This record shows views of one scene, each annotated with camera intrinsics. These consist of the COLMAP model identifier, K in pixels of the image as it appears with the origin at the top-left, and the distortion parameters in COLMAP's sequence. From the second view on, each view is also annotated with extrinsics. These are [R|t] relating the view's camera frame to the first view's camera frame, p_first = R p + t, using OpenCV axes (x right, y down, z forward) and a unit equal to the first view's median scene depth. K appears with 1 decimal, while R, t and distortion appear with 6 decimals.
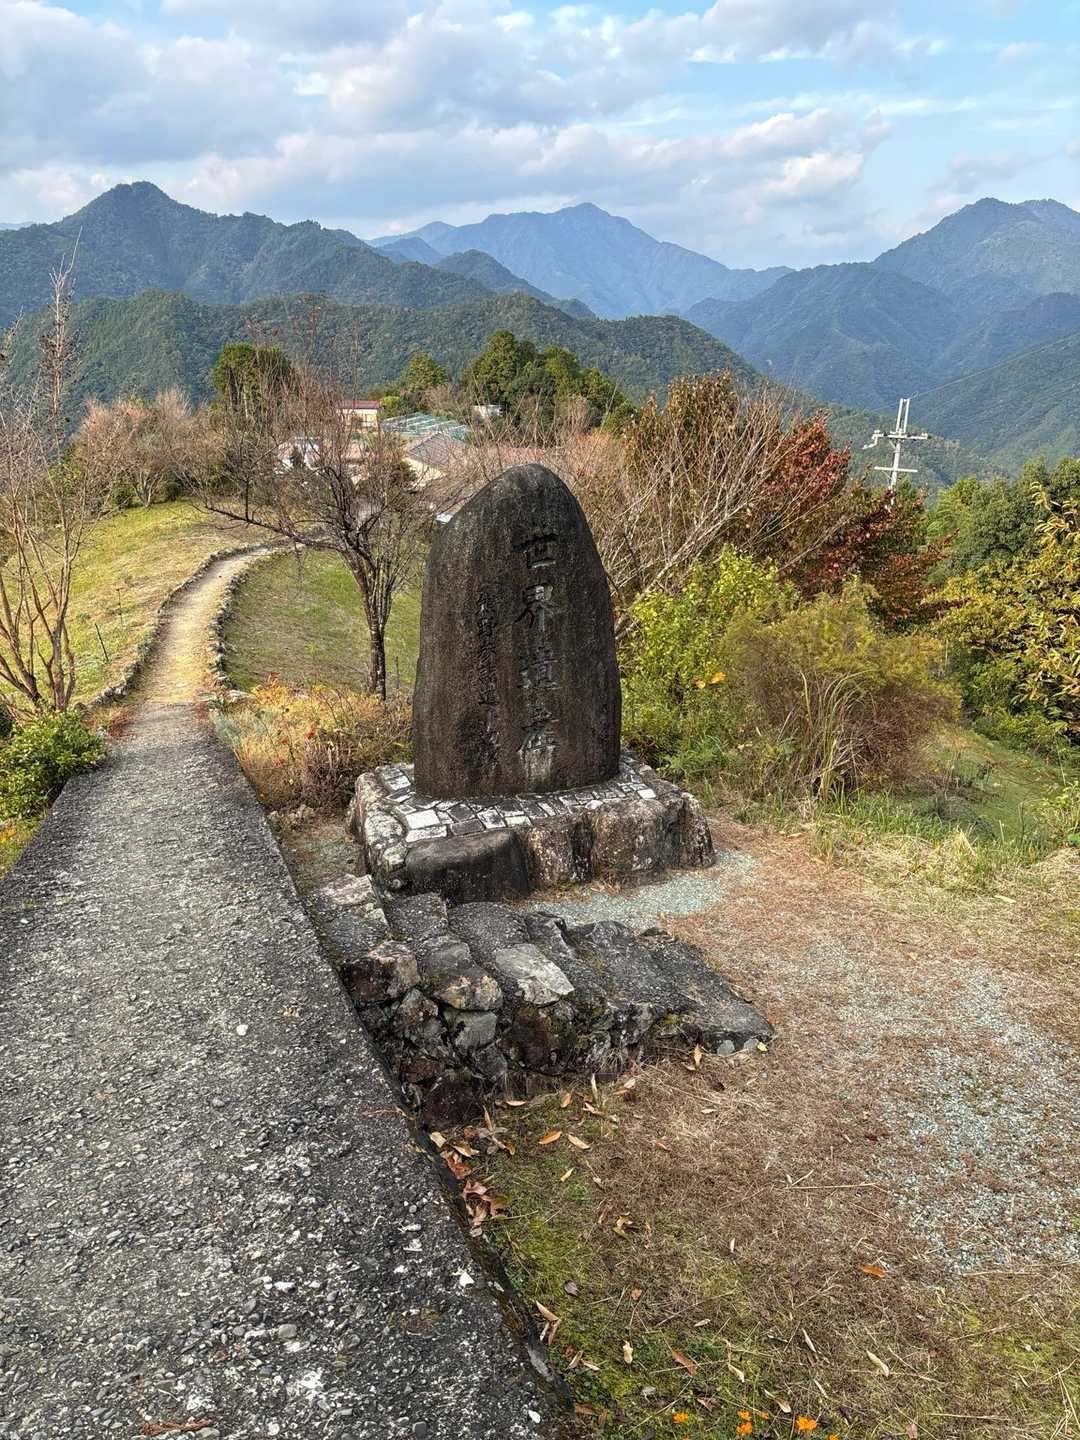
lens RADIAL K [[1147.8, 0, 539.9], [0, 1147.8, 719.6], [0, 0, 1]] dist [0.013265, 0.003419]
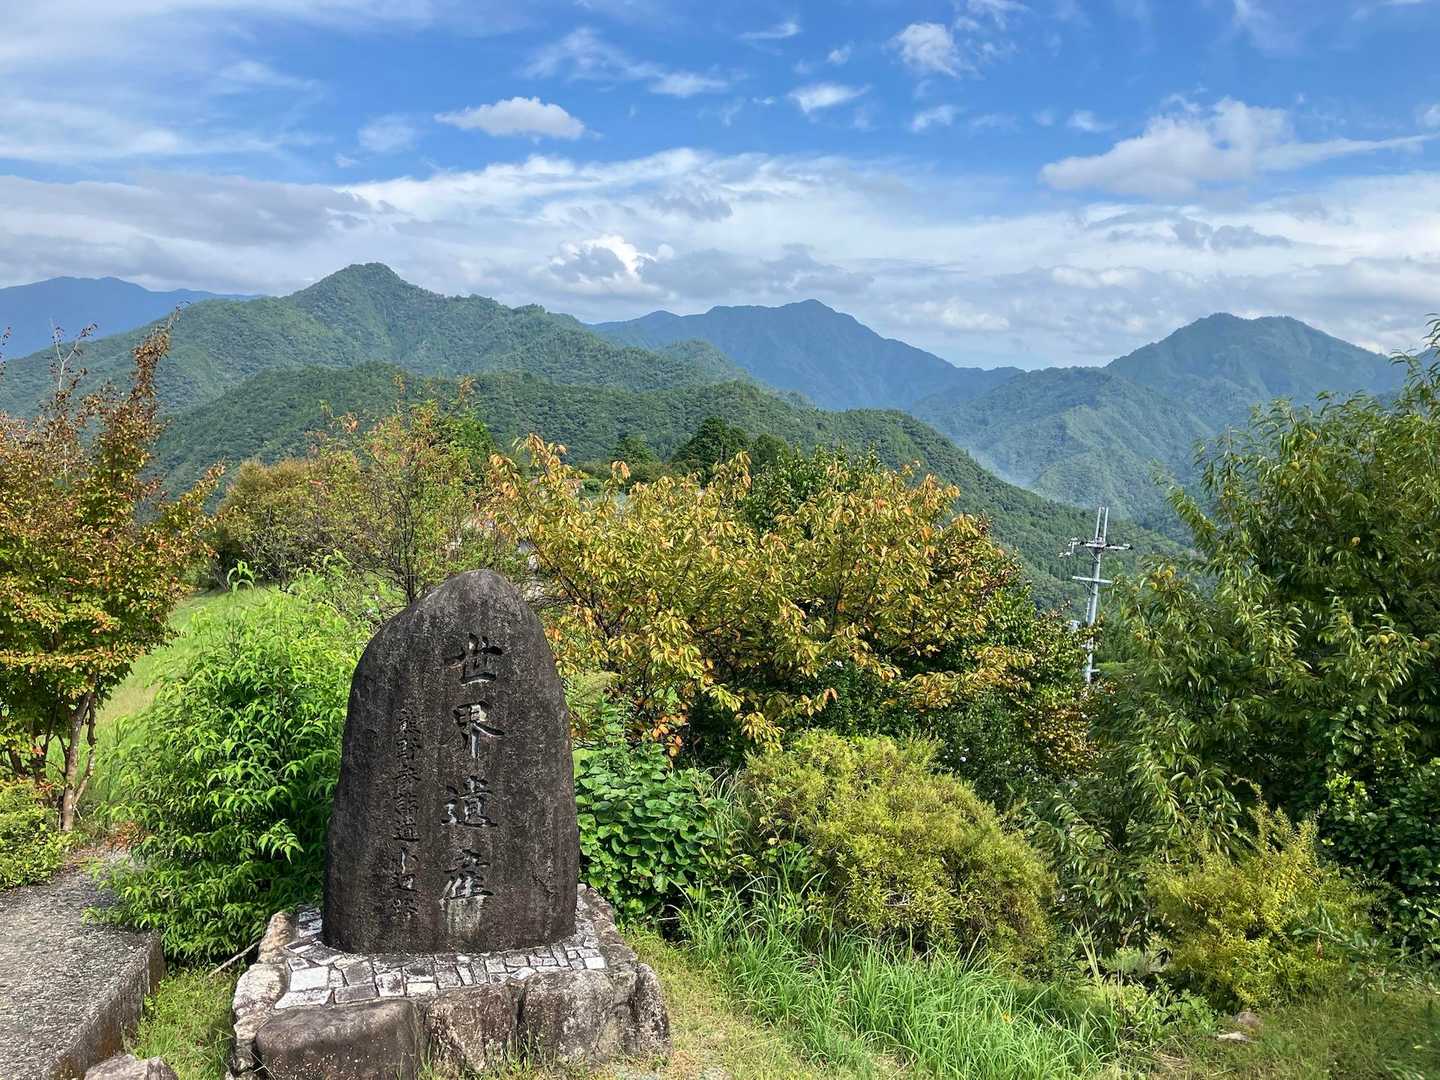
lens RADIAL K [[1230.1, 0, 720.1], [0, 1230.1, 540.2], [0, 0, 1]] dist [0.000143, -0.000076]
pose [[0.997466, 0.050384, -0.050228, 0.217077], [-0.060363, 0.973018, -0.222693, -0.040408], [0.037652, 0.225160, 0.973594, 0.075249]]
